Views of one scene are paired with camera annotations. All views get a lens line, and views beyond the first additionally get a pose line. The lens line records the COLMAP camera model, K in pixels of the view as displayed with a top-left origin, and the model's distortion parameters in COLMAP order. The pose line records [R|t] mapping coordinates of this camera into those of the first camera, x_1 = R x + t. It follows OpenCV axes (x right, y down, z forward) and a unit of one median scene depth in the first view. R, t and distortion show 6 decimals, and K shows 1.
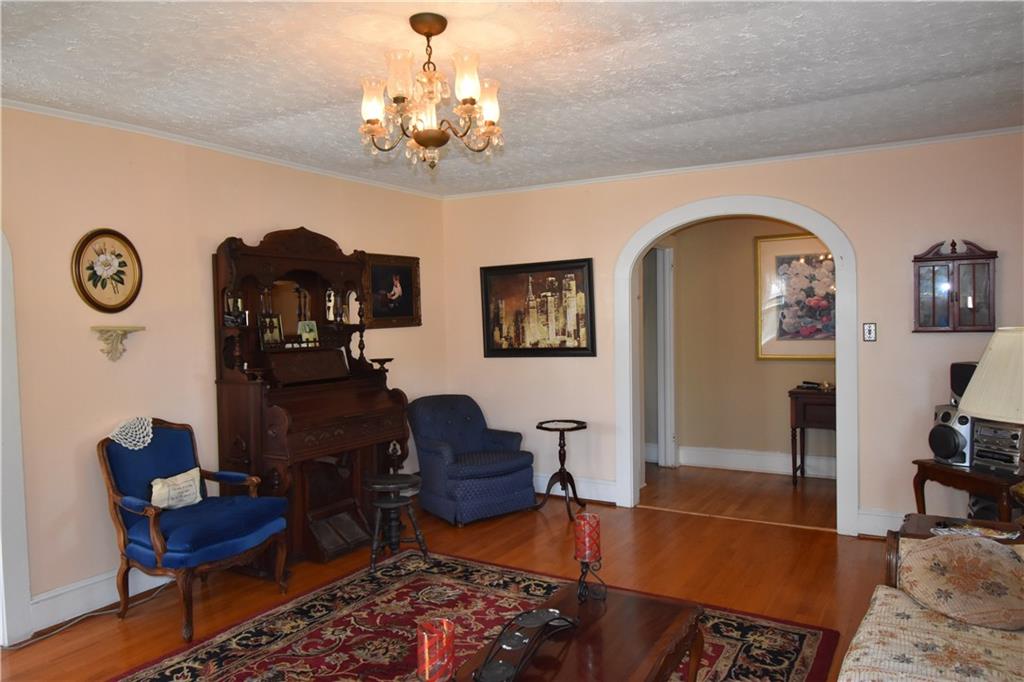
lens RADIAL K [[718.2, 0, 514.2], [0, 718.2, 342.5], [0, 0, 1]] dist [0.012533, -0.008226]
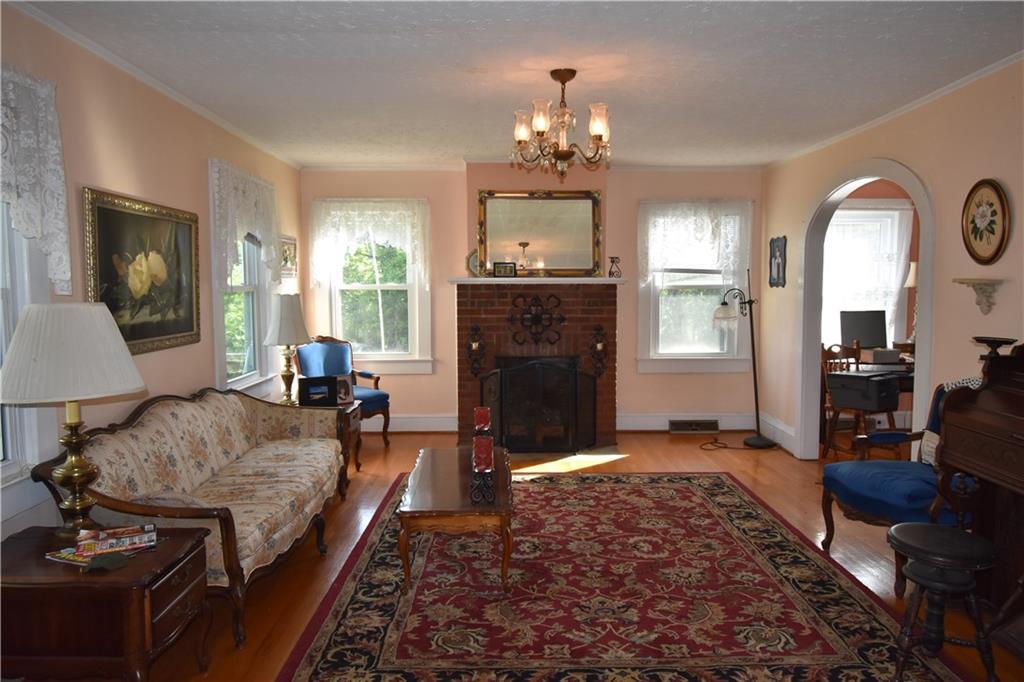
lens RADIAL K [[718.2, 0, 511.5], [0, 718.2, 341.9], [0, 0, 1]] dist [0.012533, -0.008226]
pose [[-0.852501, 0.065436, -0.518614, 0.446391], [0.002646, 0.992661, 0.120898, -0.050190], [0.522720, 0.101693, -0.846418, 1.317299]]
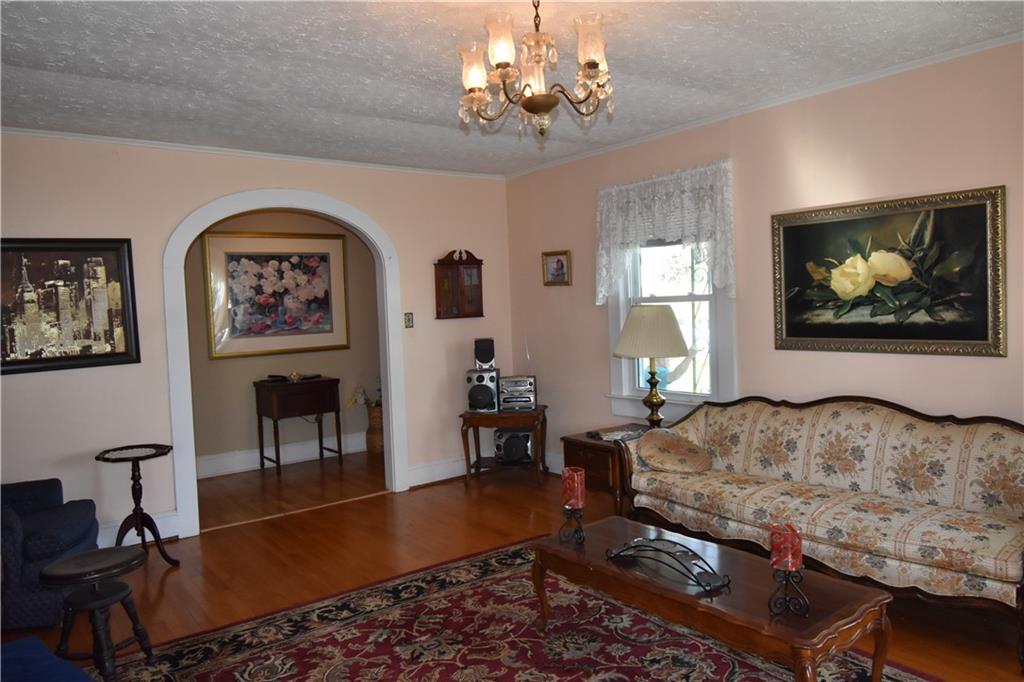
lens RADIAL K [[718.2, 0, 514.8], [0, 718.2, 339.8], [0, 0, 1]] dist [0.012533, -0.008226]
pose [[0.374966, -0.043464, 0.926019, -0.616643], [0.063987, 0.997731, 0.020920, 0.005534], [-0.924828, 0.051409, 0.376896, 0.408171]]
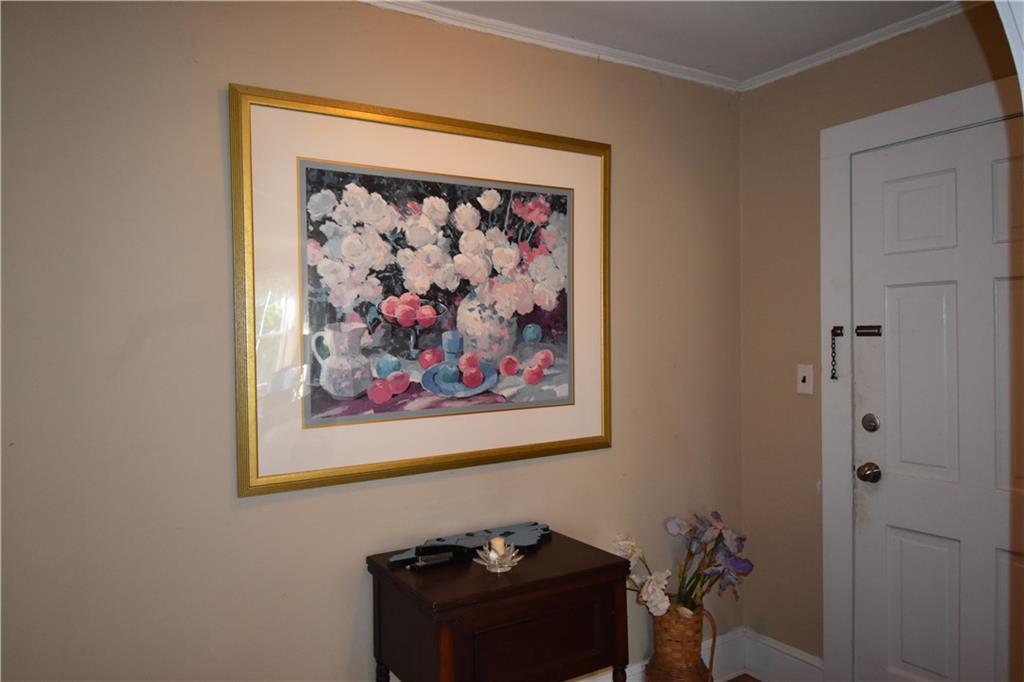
lens RADIAL K [[718.2, 0, 511.7], [0, 718.2, 338.5], [0, 0, 1]] dist [0.012533, -0.008226]
pose [[0.467210, 0.012027, 0.884064, 0.193589], [0.041561, 0.998503, -0.035548, -0.040211], [-0.883169, 0.053351, 0.466011, 1.177326]]
